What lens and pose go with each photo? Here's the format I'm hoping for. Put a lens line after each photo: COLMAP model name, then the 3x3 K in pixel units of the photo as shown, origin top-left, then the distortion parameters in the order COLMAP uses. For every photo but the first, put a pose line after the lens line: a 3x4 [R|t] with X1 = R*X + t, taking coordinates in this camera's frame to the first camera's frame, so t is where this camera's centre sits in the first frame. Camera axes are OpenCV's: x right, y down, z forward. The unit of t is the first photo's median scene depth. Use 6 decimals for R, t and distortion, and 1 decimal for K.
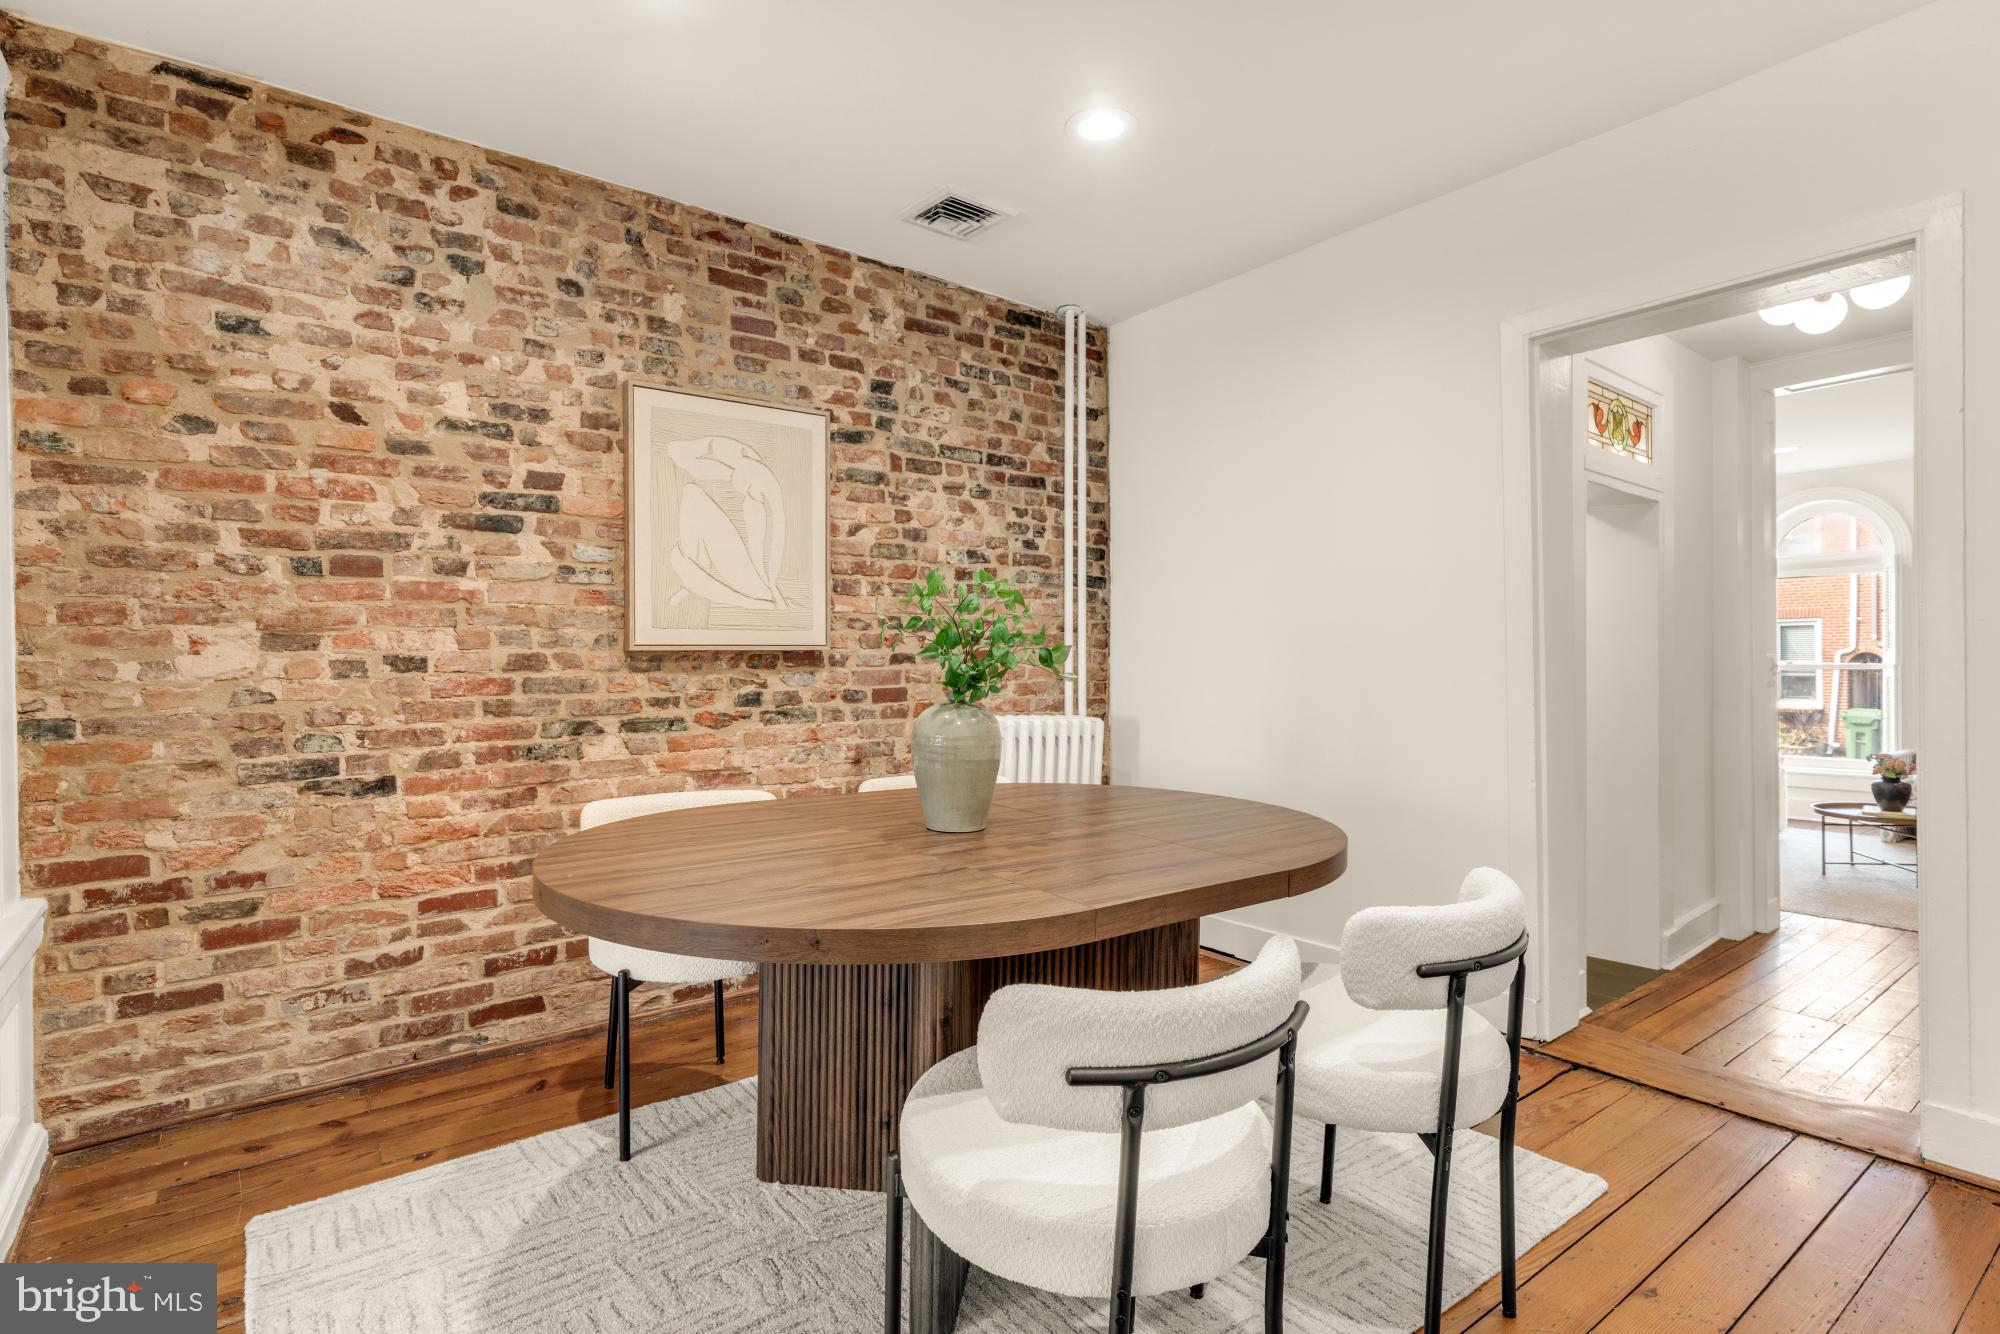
lens RADIAL K [[996.1, 0, 965.8], [0, 996.1, 664.6], [0, 0, 1]] dist [-0.001126, 0.001103]
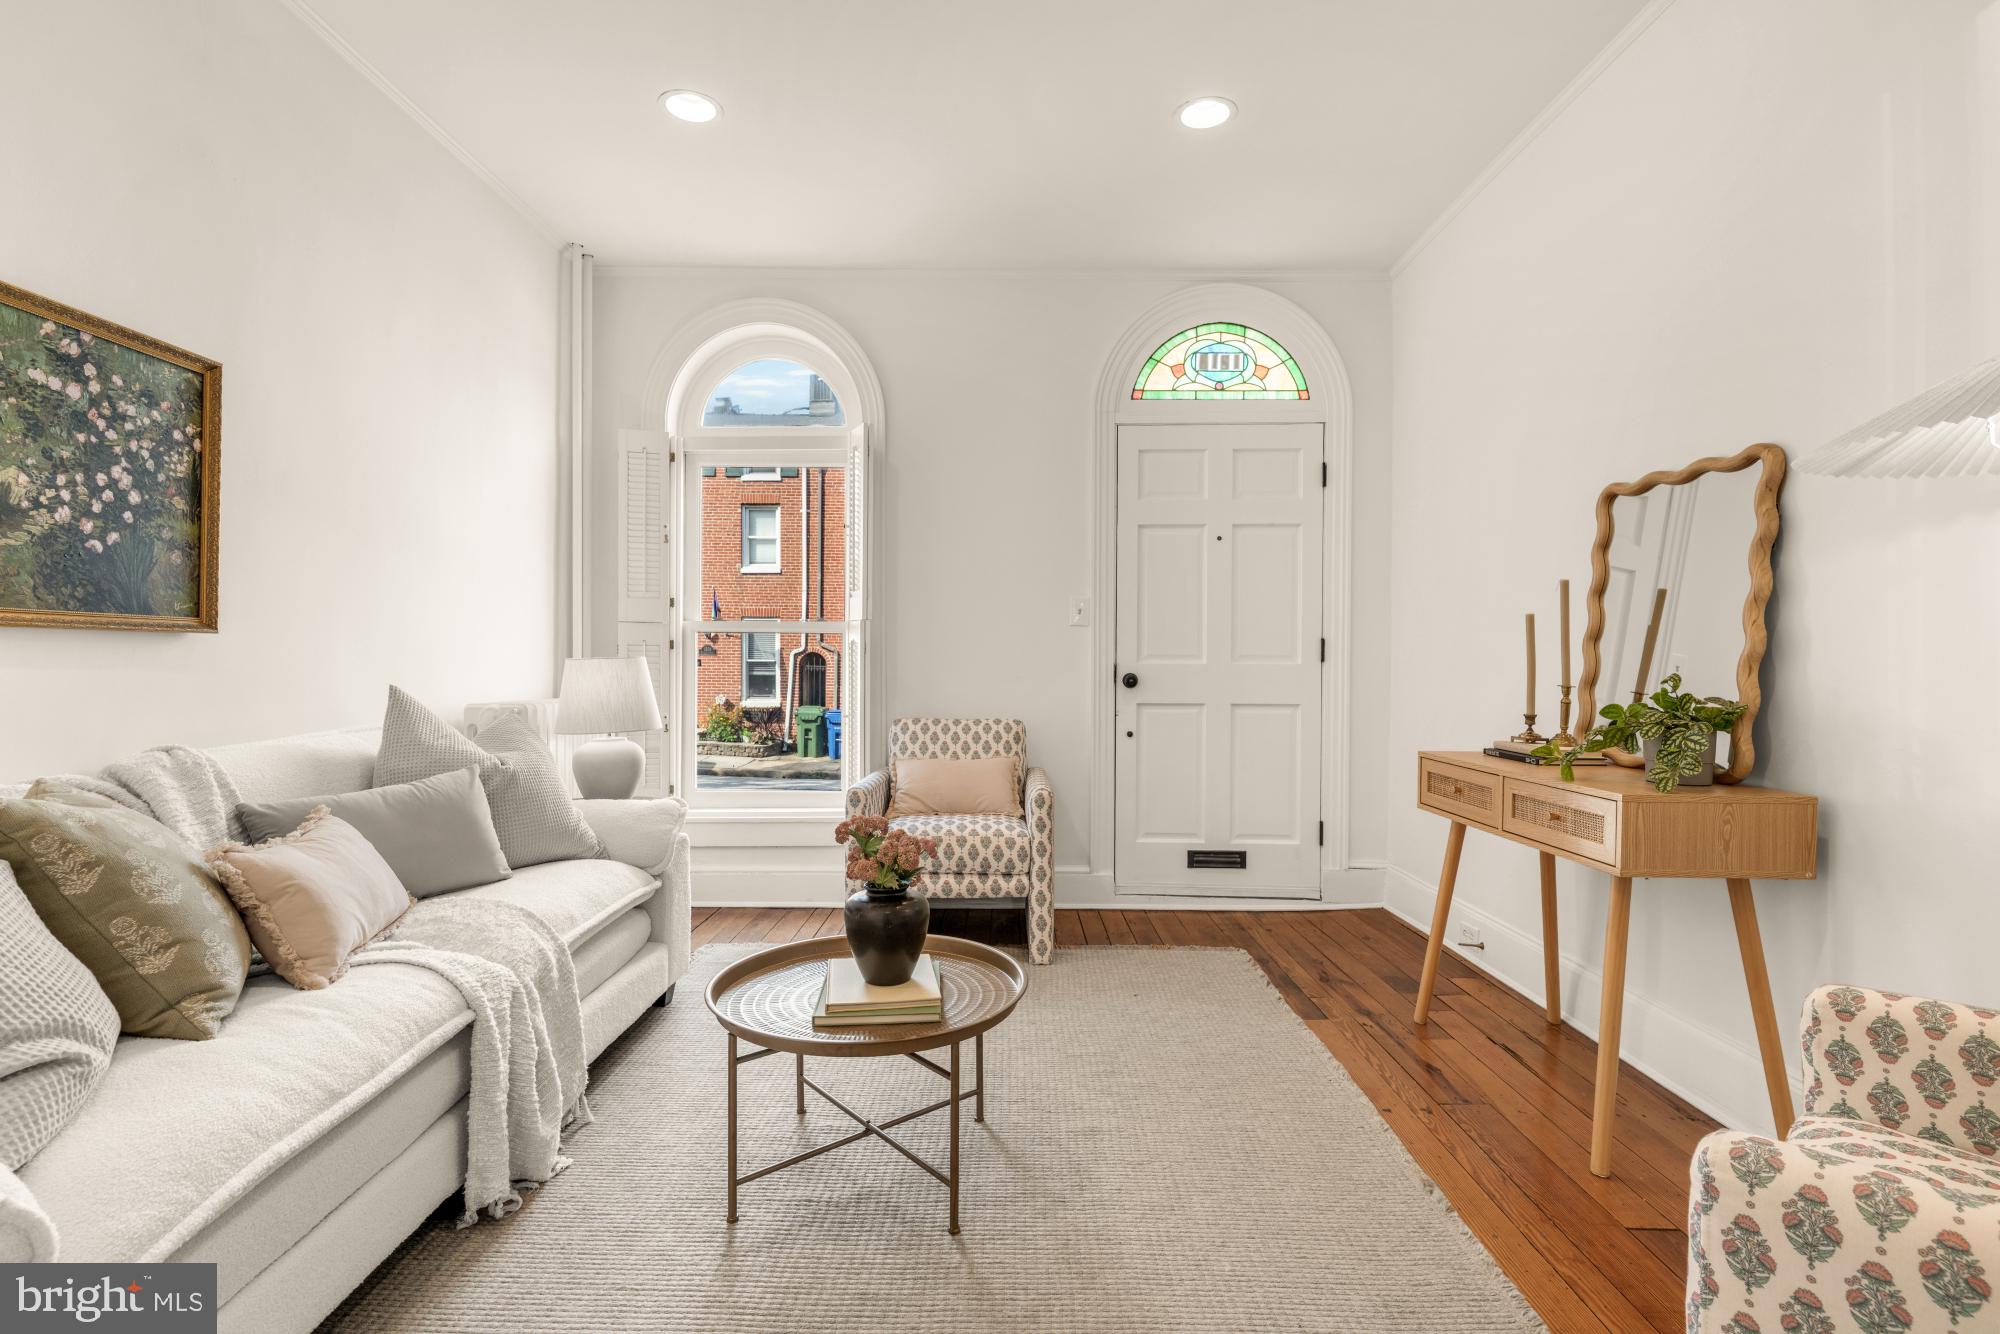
lens RADIAL K [[1002.1, 0, 1005.5], [0, 1002.1, 670.9], [0, 0, 1]] dist [-0.001296, 0.001004]
pose [[0.599889, 0.008884, 0.800034, 0.659296], [-0.009116, 0.999949, -0.004269, 0.037279], [-0.800032, -0.004732, 0.599939, 0.741875]]
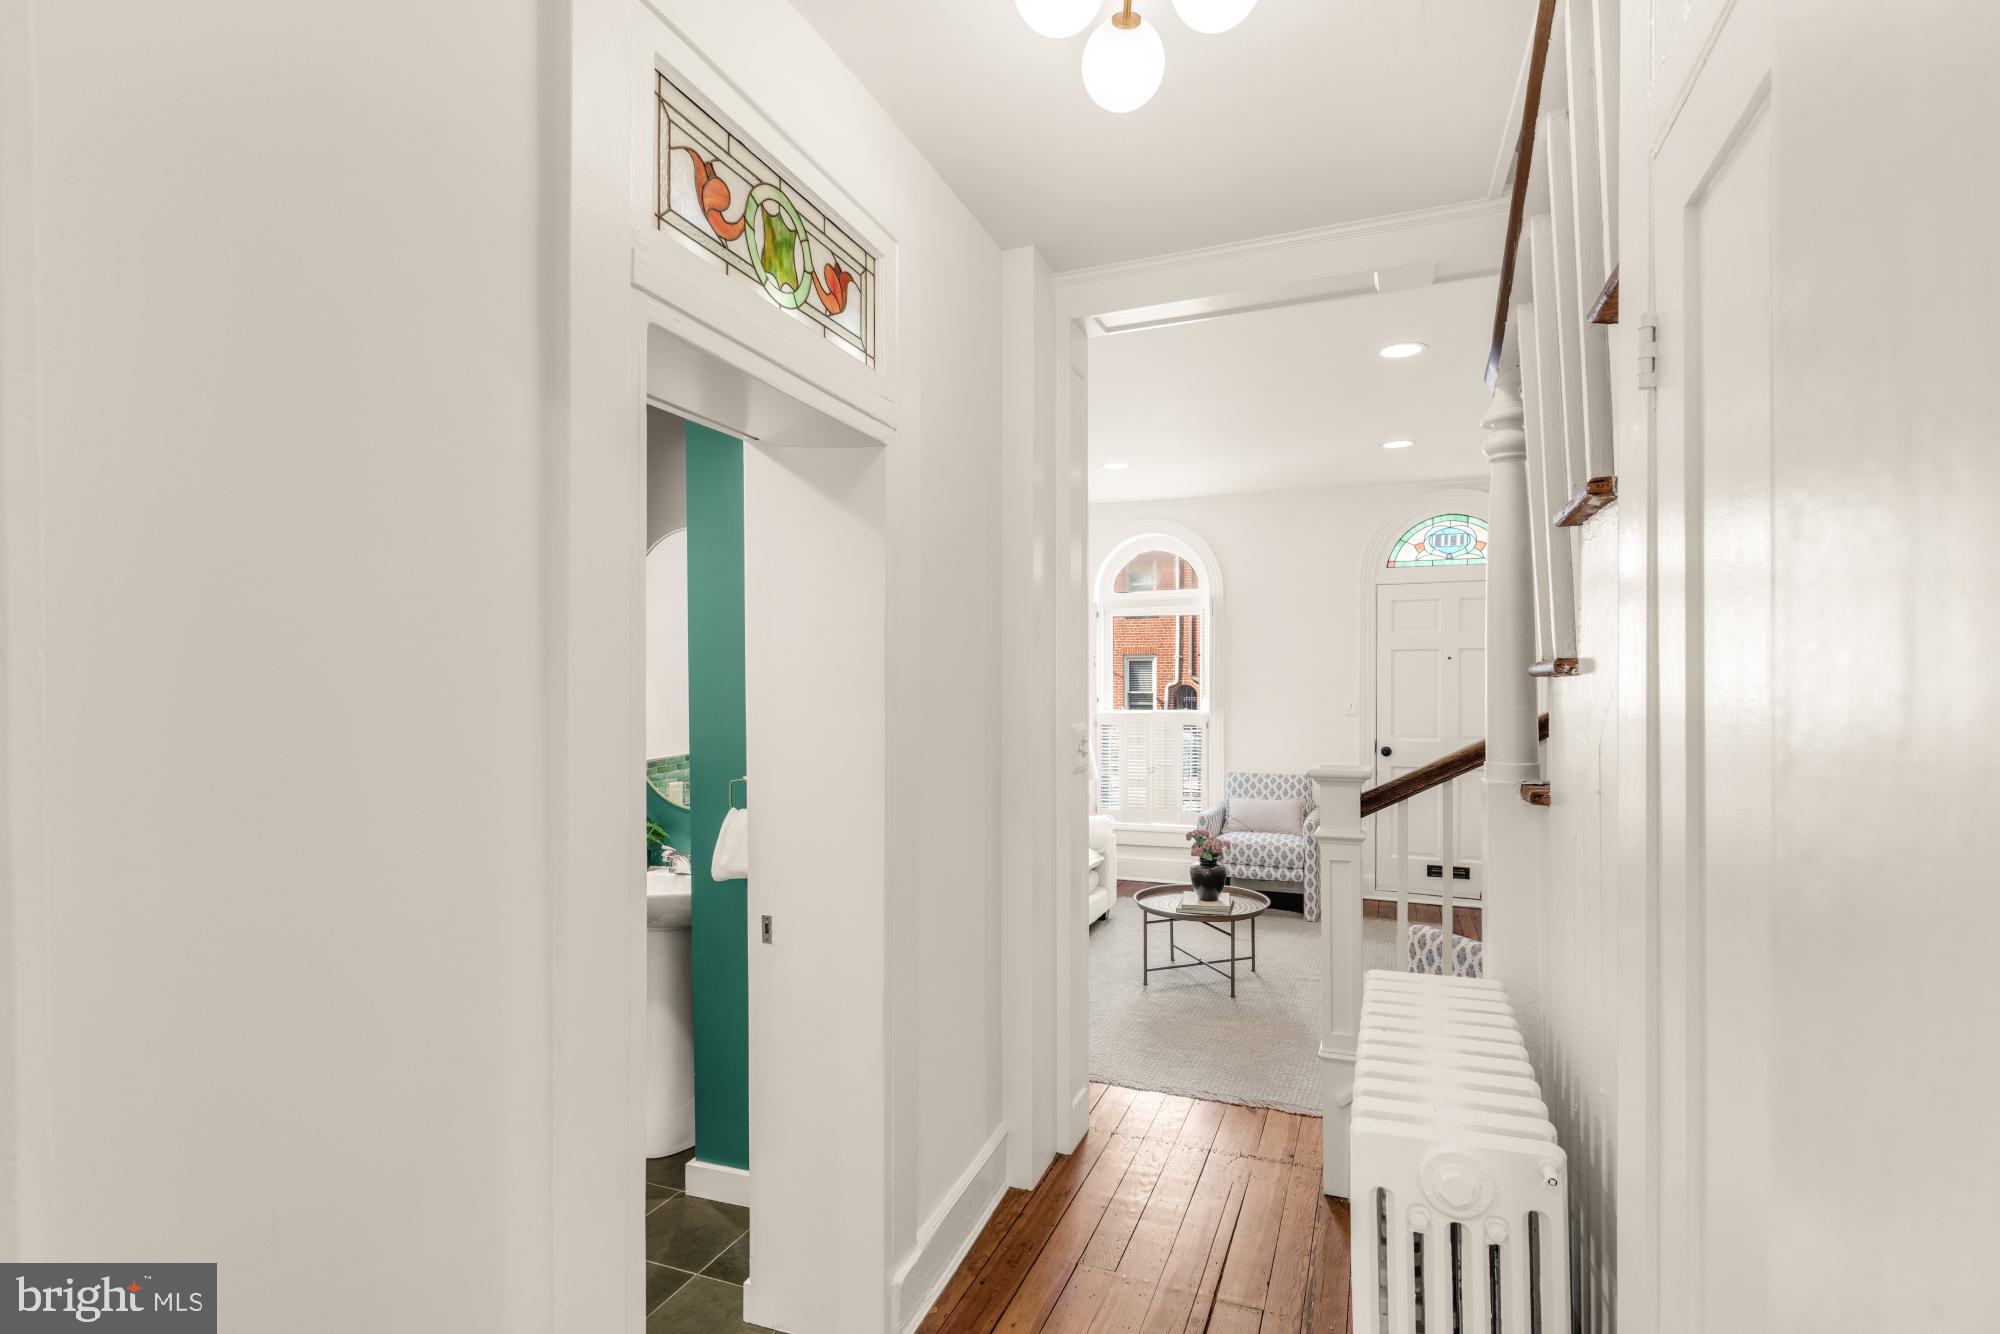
lens RADIAL K [[1002.1, 0, 1005.5], [0, 1002.1, 670.9], [0, 0, 1]] dist [-0.001296, 0.001004]
pose [[0.848377, 0.017517, 0.529103, 0.338478], [-0.010855, 0.999818, -0.015697, -0.028301], [-0.529282, 0.007574, 0.848412, 0.376651]]
